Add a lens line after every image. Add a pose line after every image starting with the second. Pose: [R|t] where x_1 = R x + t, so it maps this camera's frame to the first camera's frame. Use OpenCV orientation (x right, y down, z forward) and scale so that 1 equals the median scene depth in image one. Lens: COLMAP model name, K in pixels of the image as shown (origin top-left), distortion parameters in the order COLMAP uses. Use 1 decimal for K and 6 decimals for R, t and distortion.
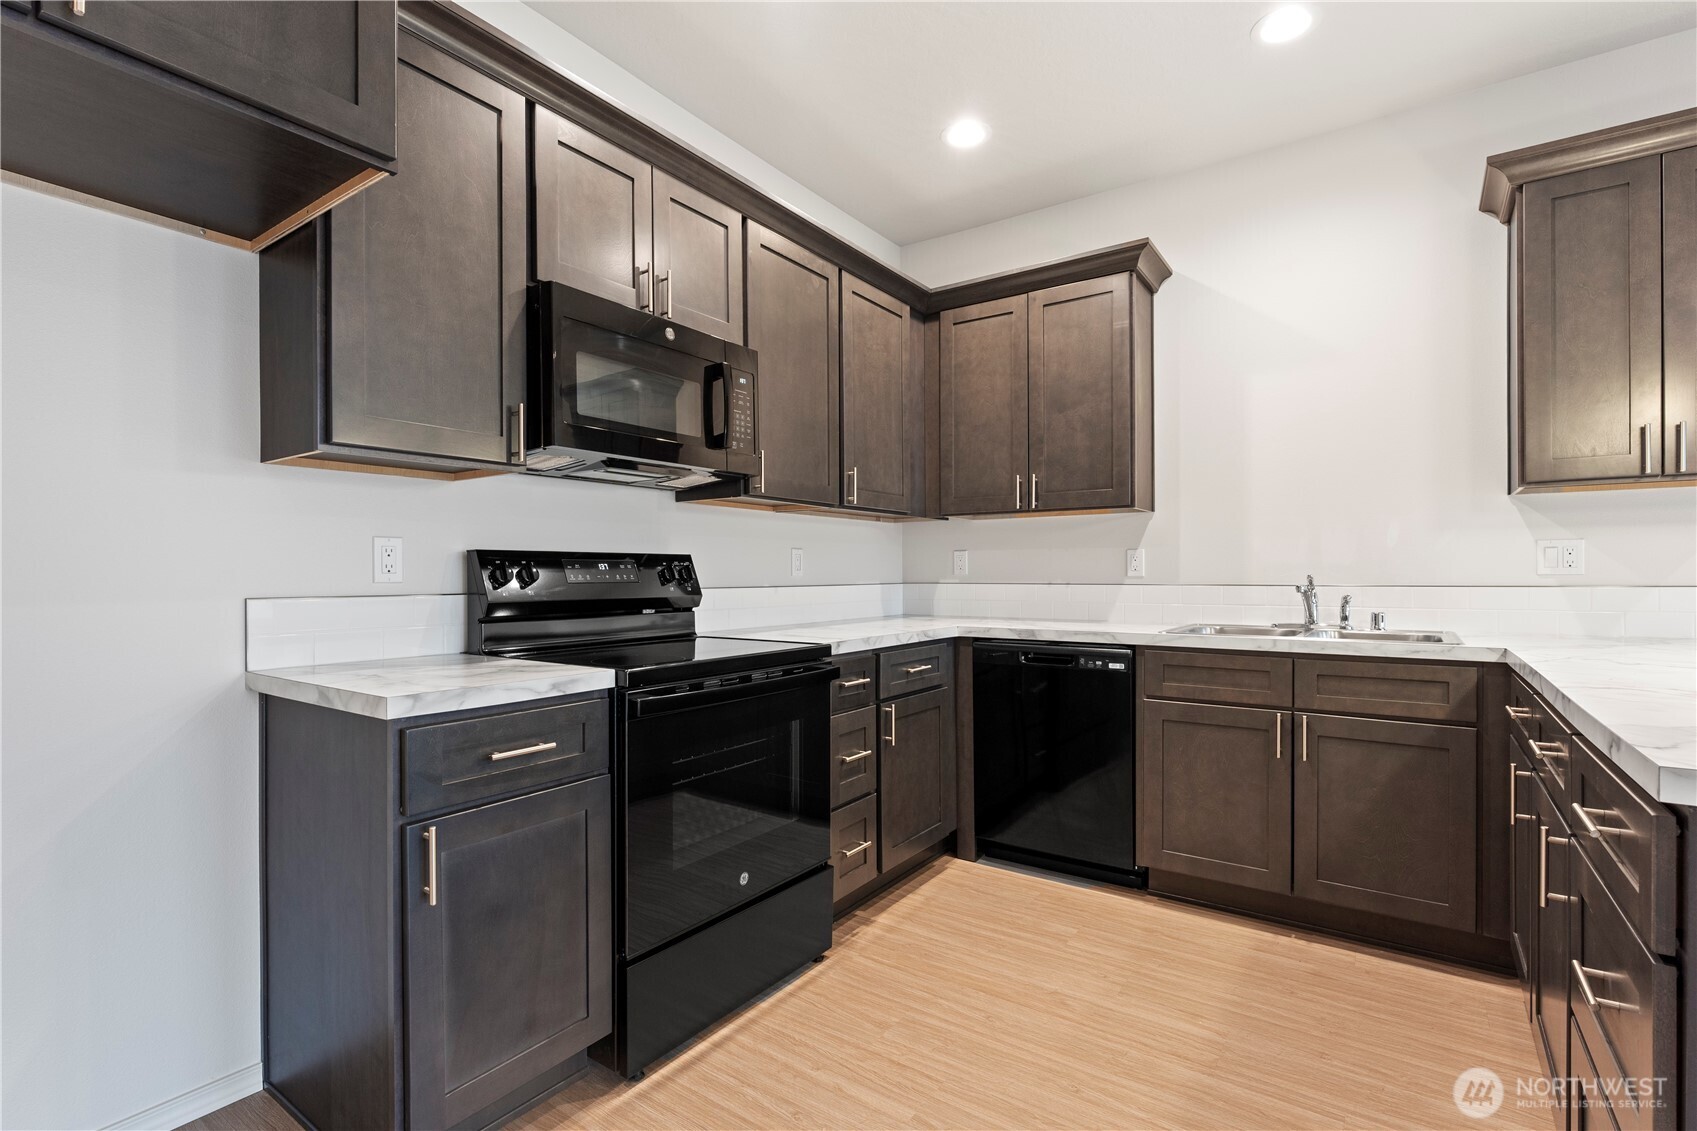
lens RADIAL K [[802.7, 0, 847.4], [0, 802.7, 573.6], [0, 0, 1]] dist [0.002341, -0.001457]
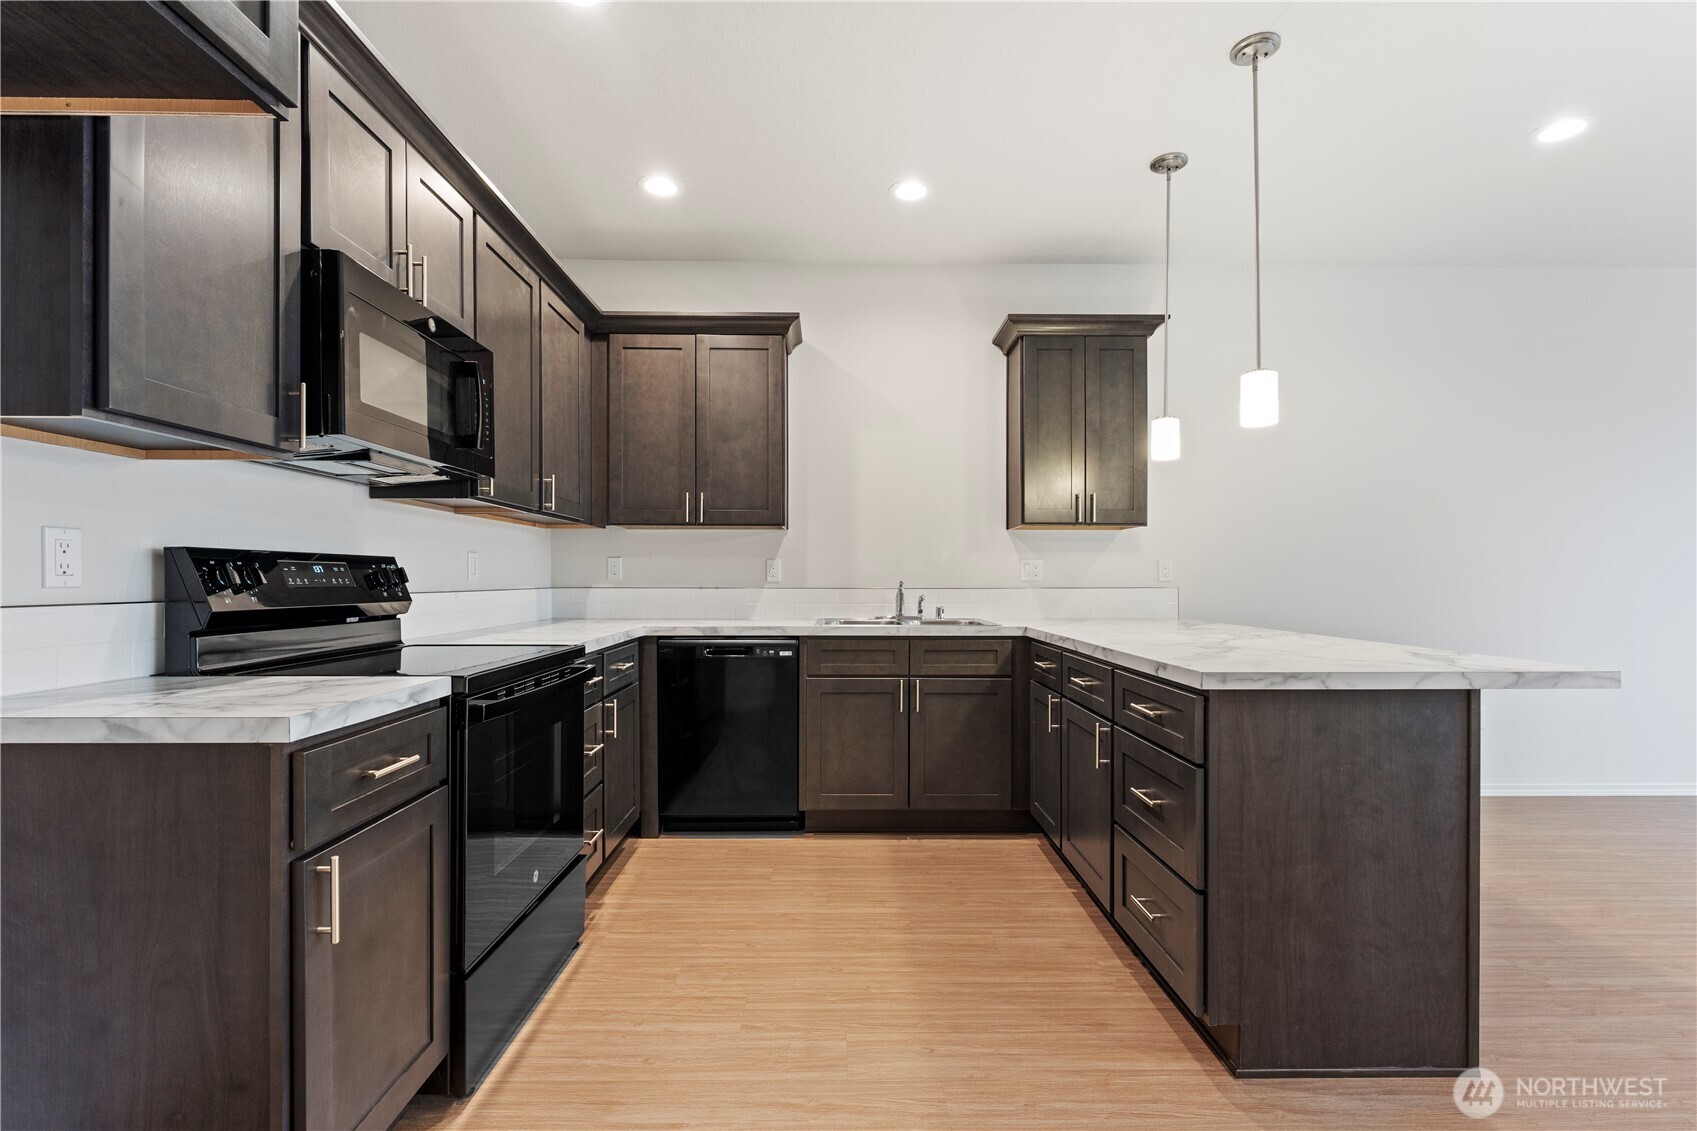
lens RADIAL K [[802.7, 0, 816.5], [0, 802.7, 574.1], [0, 0, 1]] dist [0.002341, -0.001457]
pose [[0.804093, 0.007494, 0.594457, -0.413804], [-0.003739, 0.999965, -0.007549, 0.001519], [-0.594492, 0.003847, 0.804092, -0.033357]]
